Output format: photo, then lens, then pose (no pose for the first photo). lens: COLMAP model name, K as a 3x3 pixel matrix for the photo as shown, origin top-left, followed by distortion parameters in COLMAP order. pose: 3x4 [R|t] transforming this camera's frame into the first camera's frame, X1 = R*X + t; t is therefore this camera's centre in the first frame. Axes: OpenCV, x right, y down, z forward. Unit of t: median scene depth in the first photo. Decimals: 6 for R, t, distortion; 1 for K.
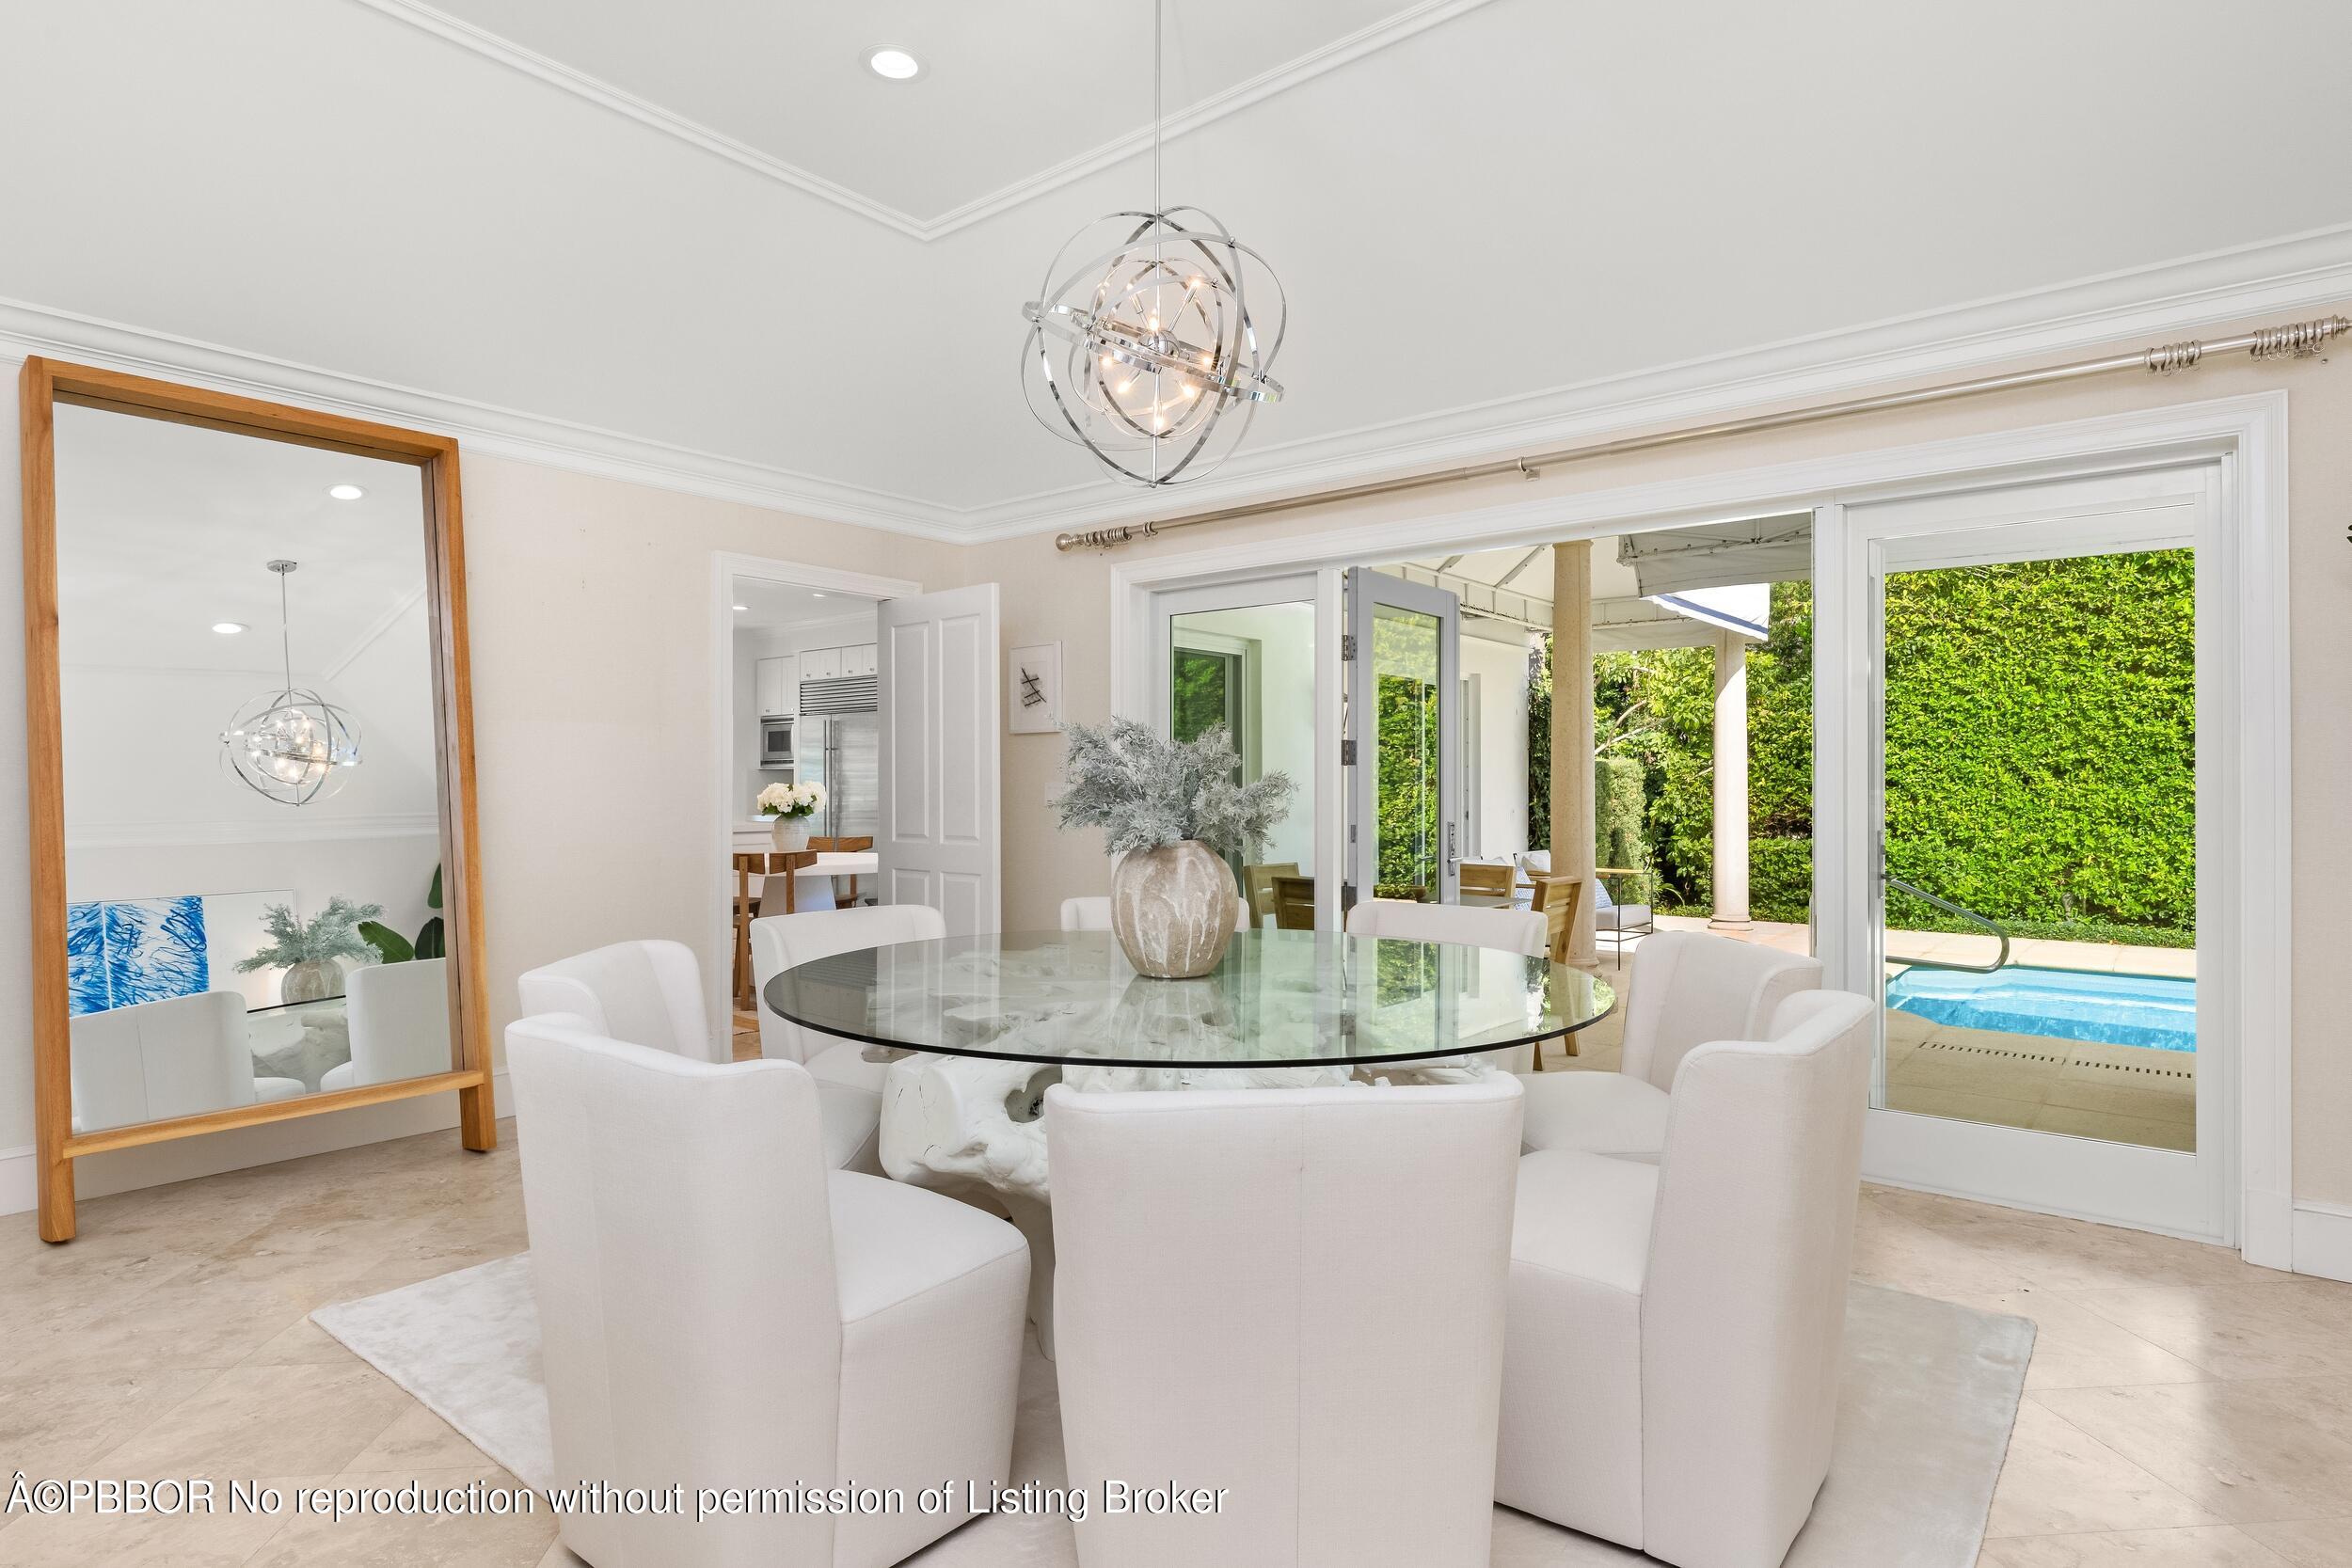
lens RADIAL K [[1256.9, 0, 1187.5], [0, 1256.9, 775.2], [0, 0, 1]] dist [0.001773, 0.001595]
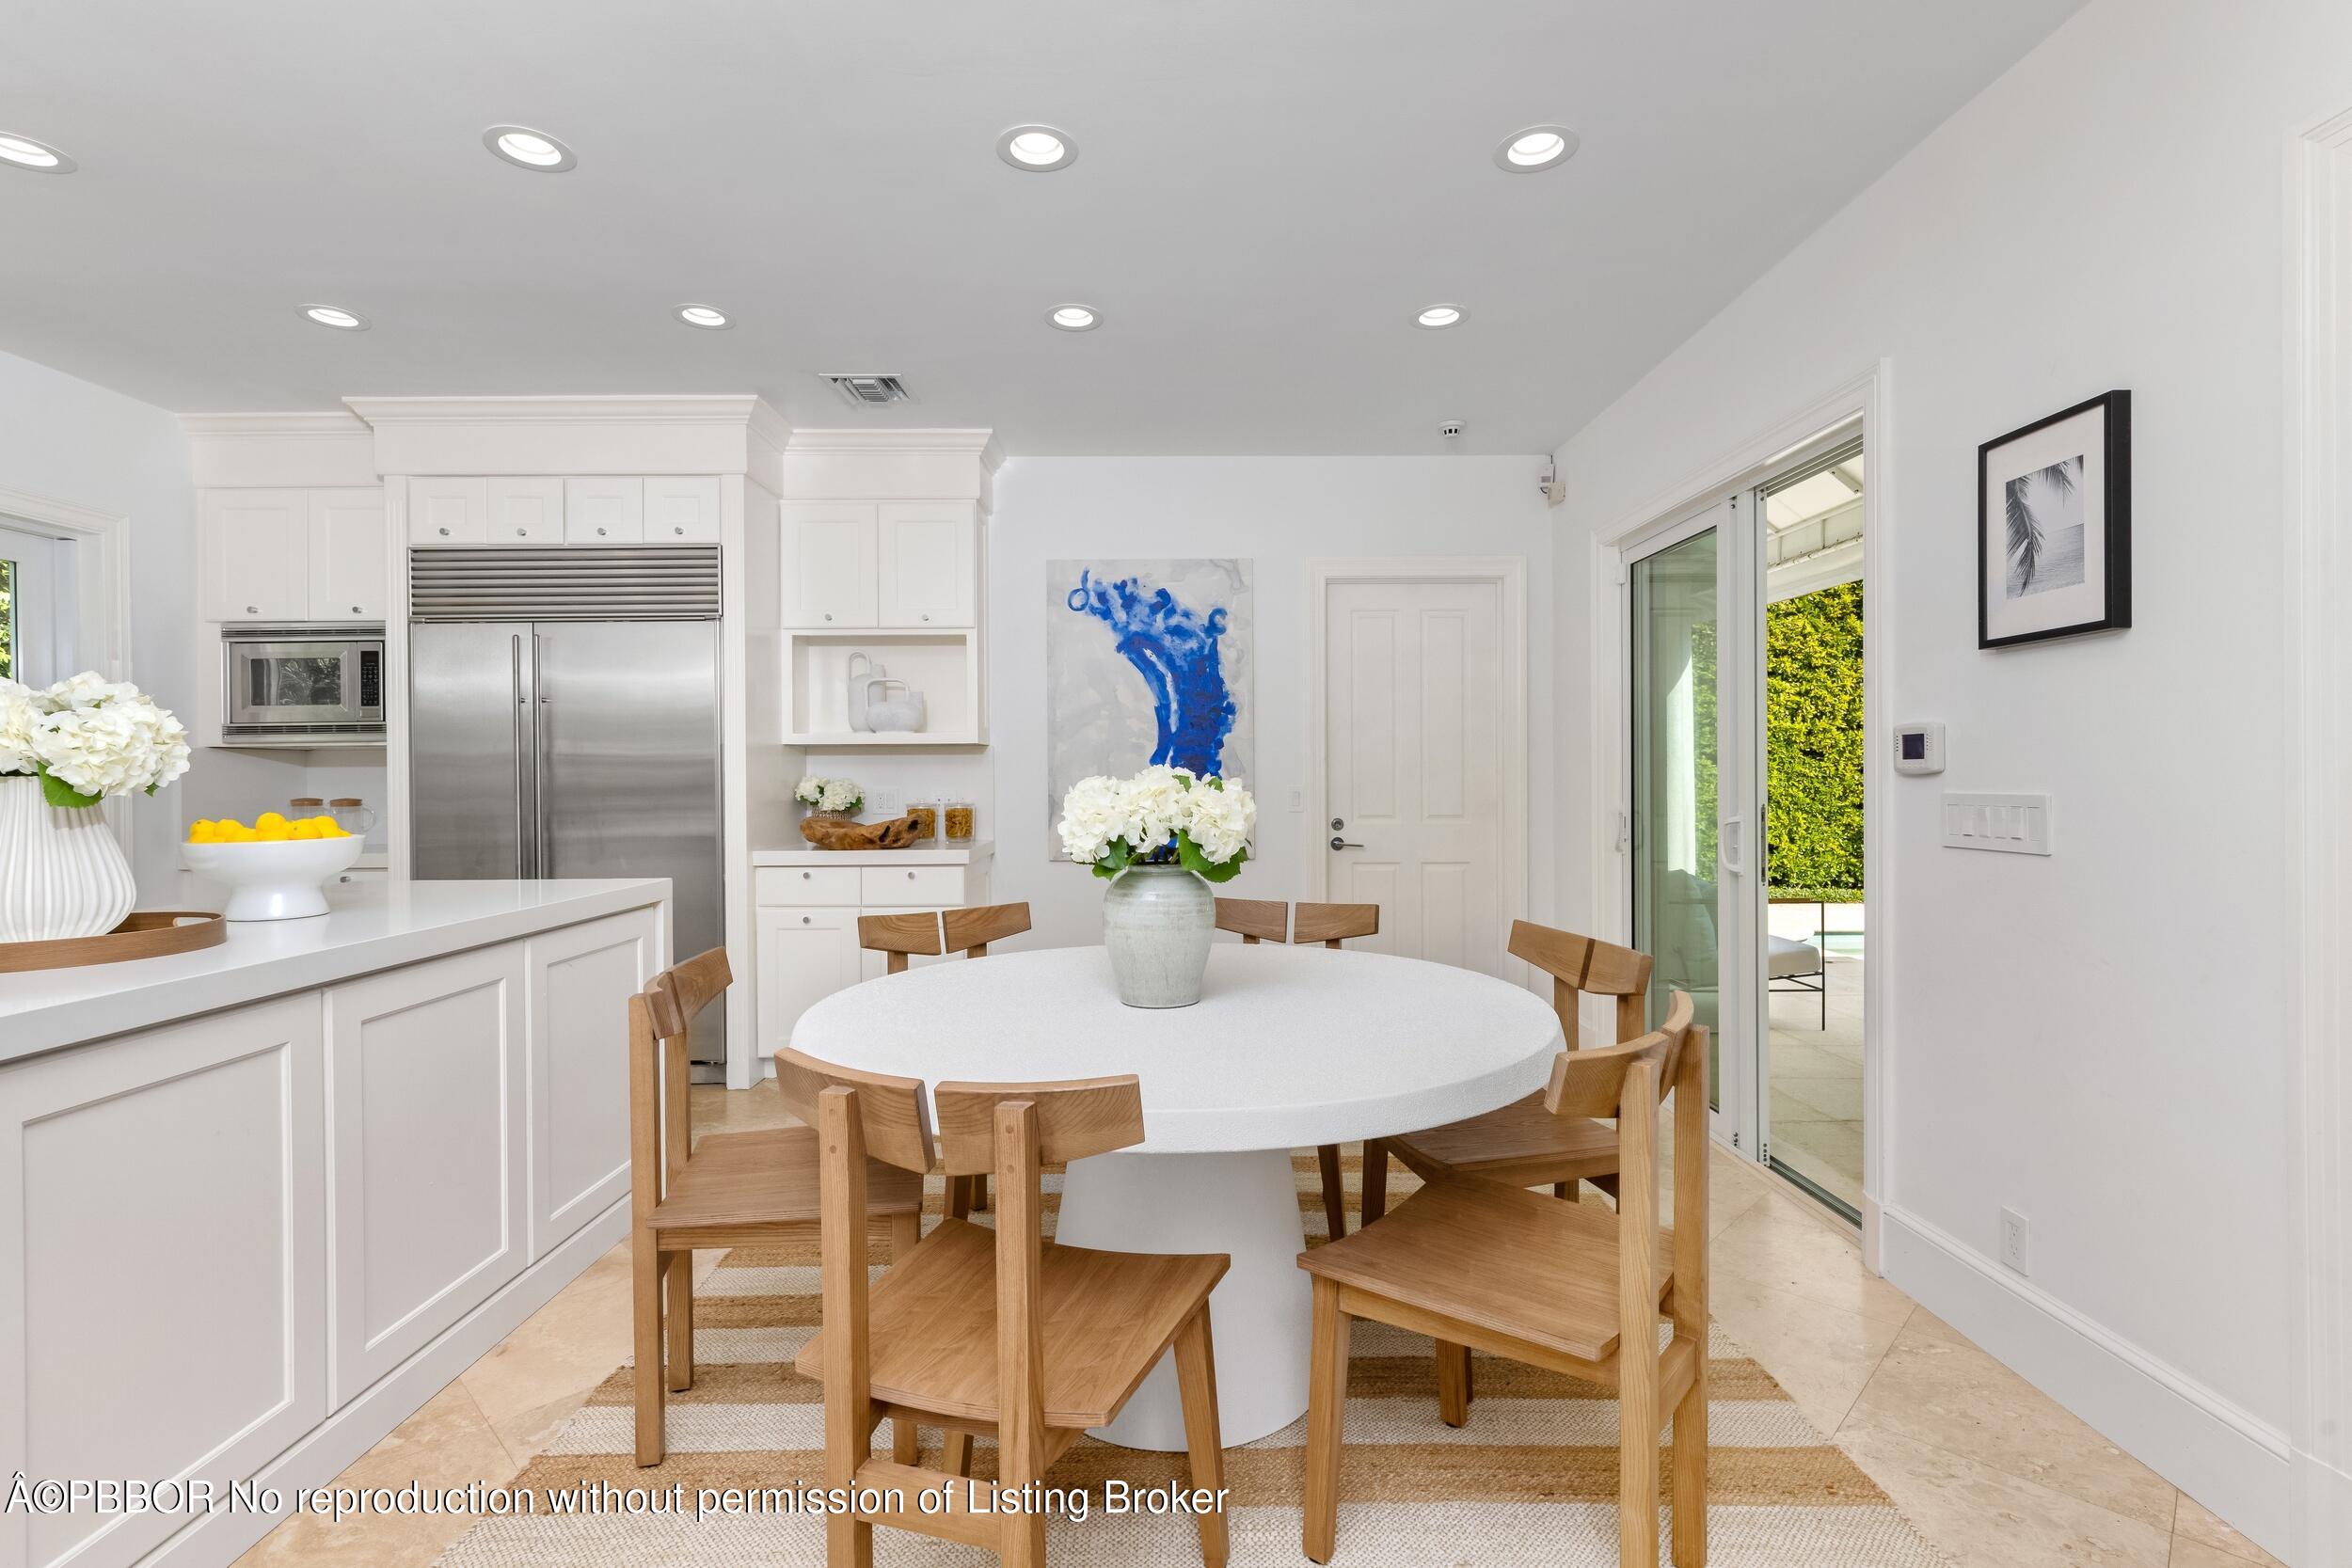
lens RADIAL K [[1062.8, 0, 1161.5], [0, 1062.8, 783.3], [0, 0, 1]] dist [0.005378, 0.000034]
pose [[0.780367, -0.010546, 0.625233, -0.340725], [0.002048, 0.999896, 0.014308, 0.004043], [-0.625319, -0.009885, 0.780307, 0.552504]]
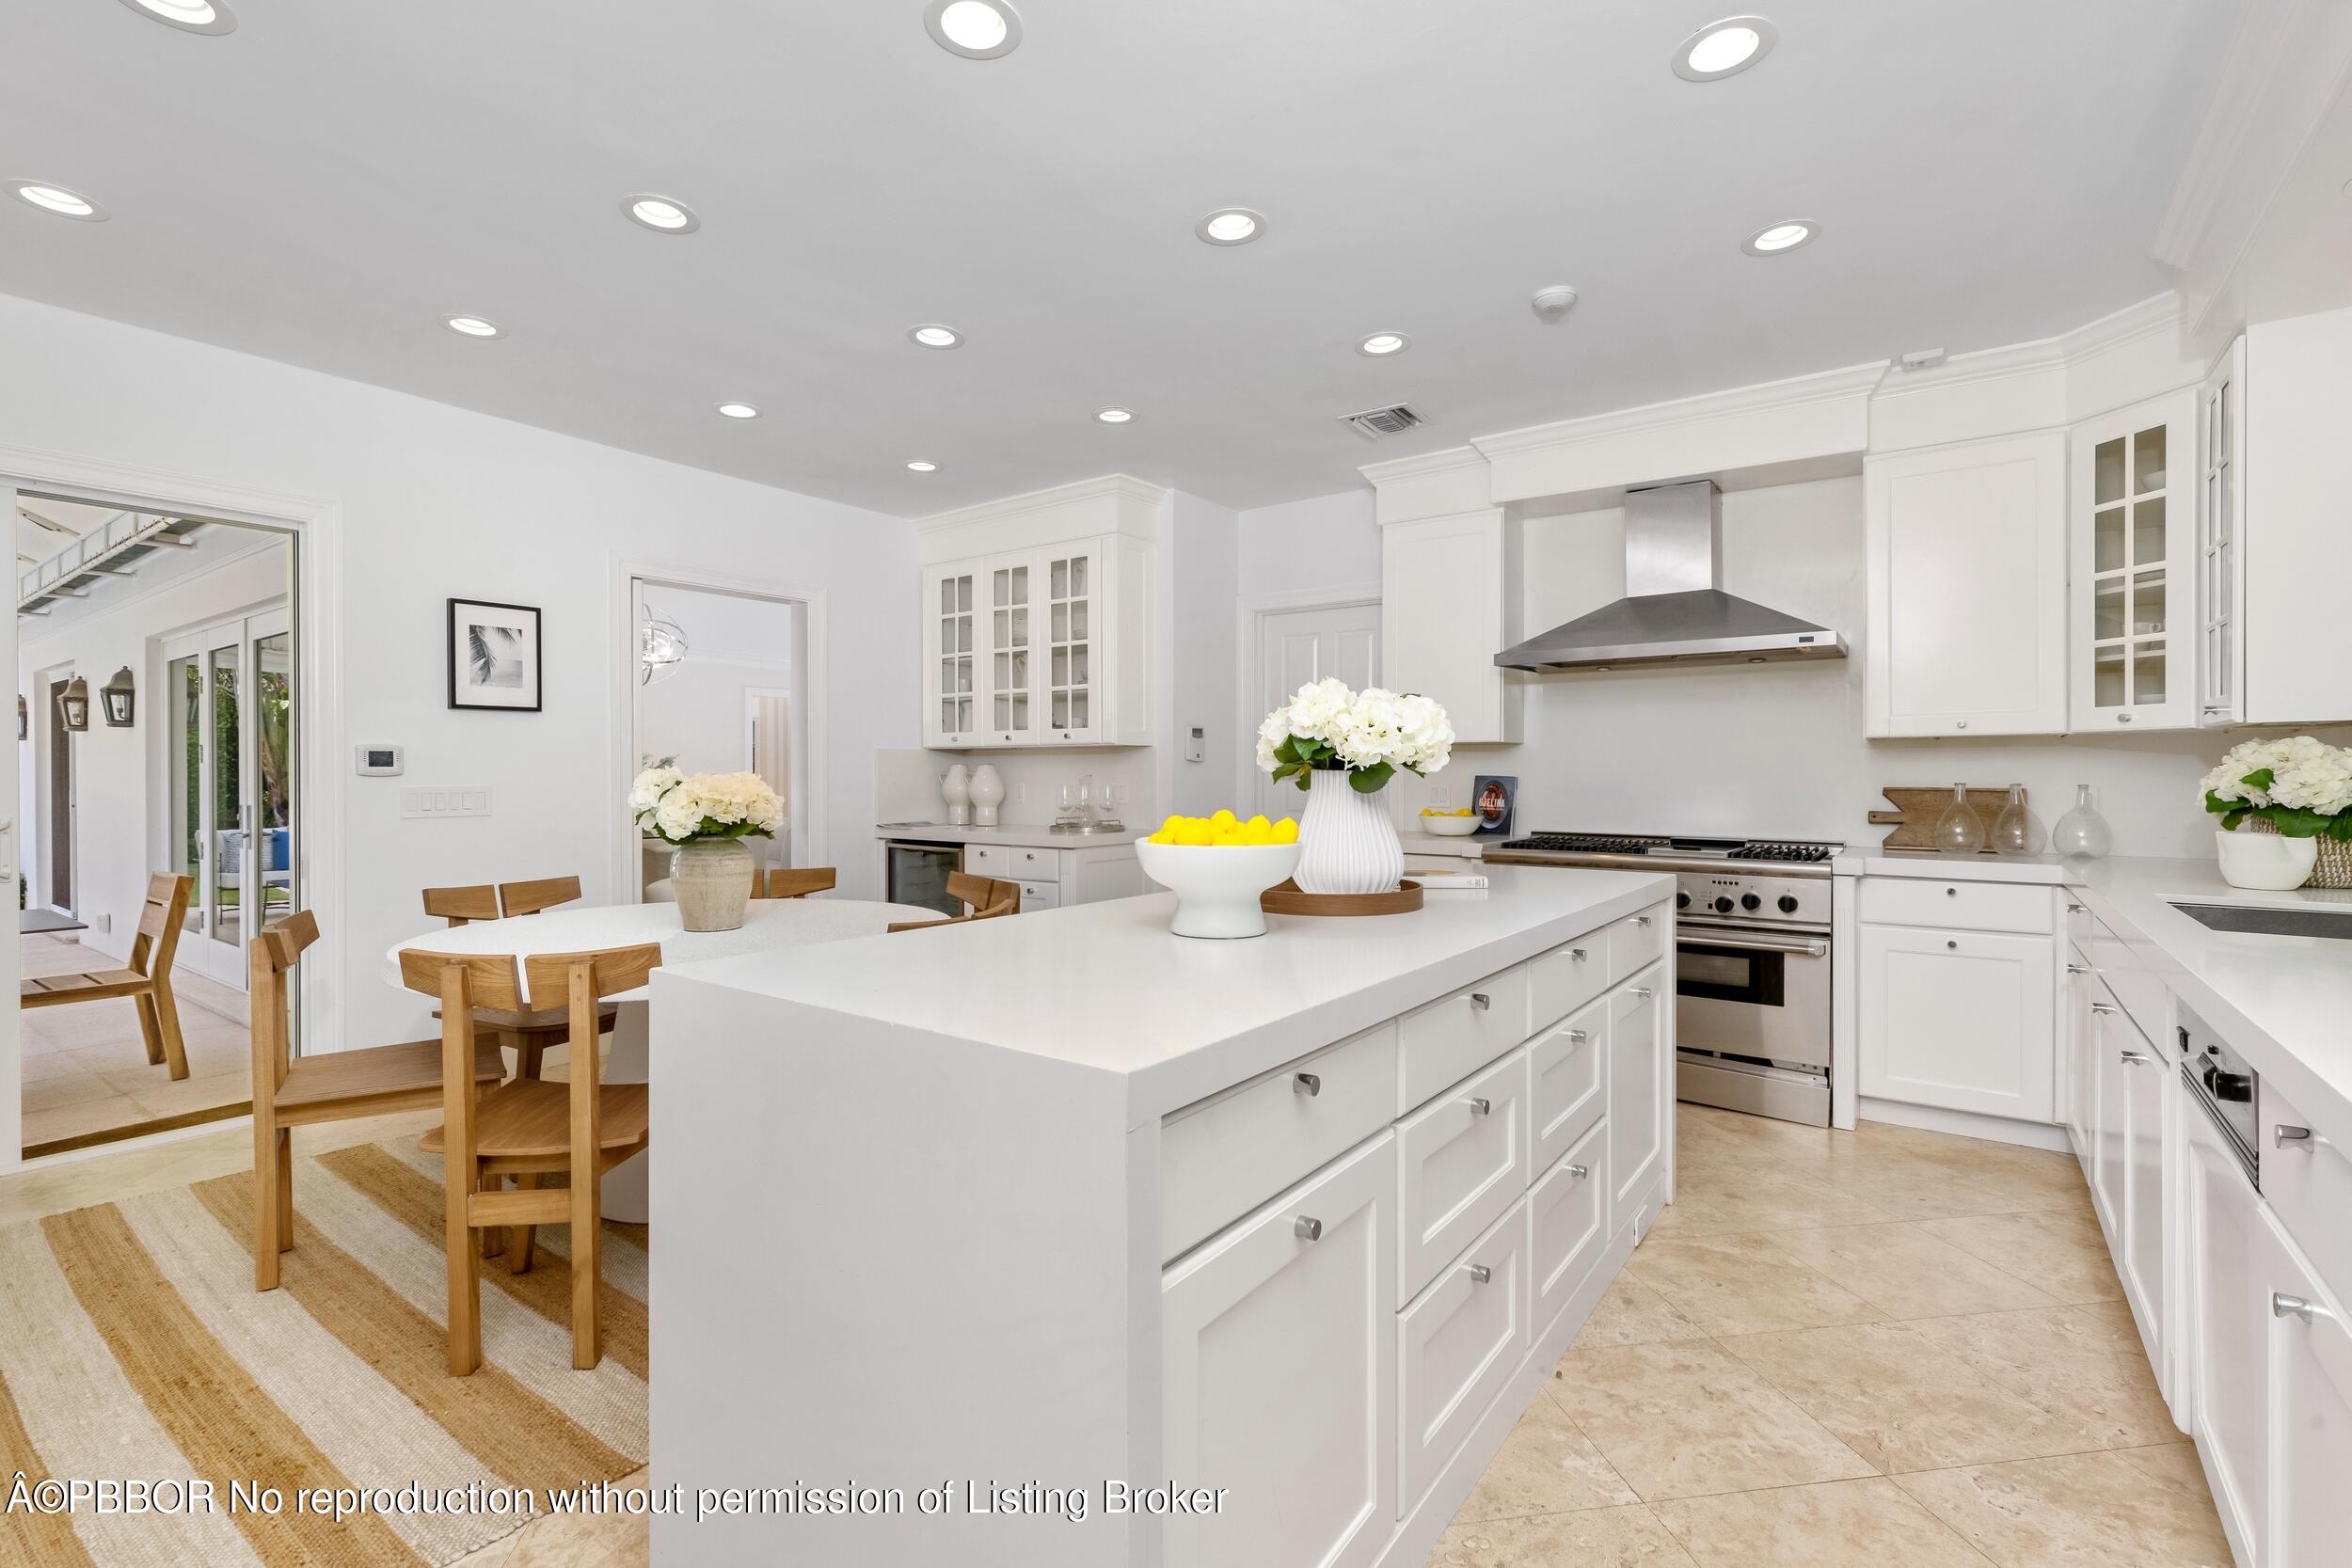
lens RADIAL K [[1062.8, 0, 1173.0], [0, 1062.8, 797.7], [0, 0, 1]] dist [0.005378, 0.000034]
pose [[-0.998878, 0.000676, -0.047353, -0.327058], [-0.000353, 0.999764, 0.021709, 0.004815], [0.047356, 0.021701, -0.998642, 0.999437]]
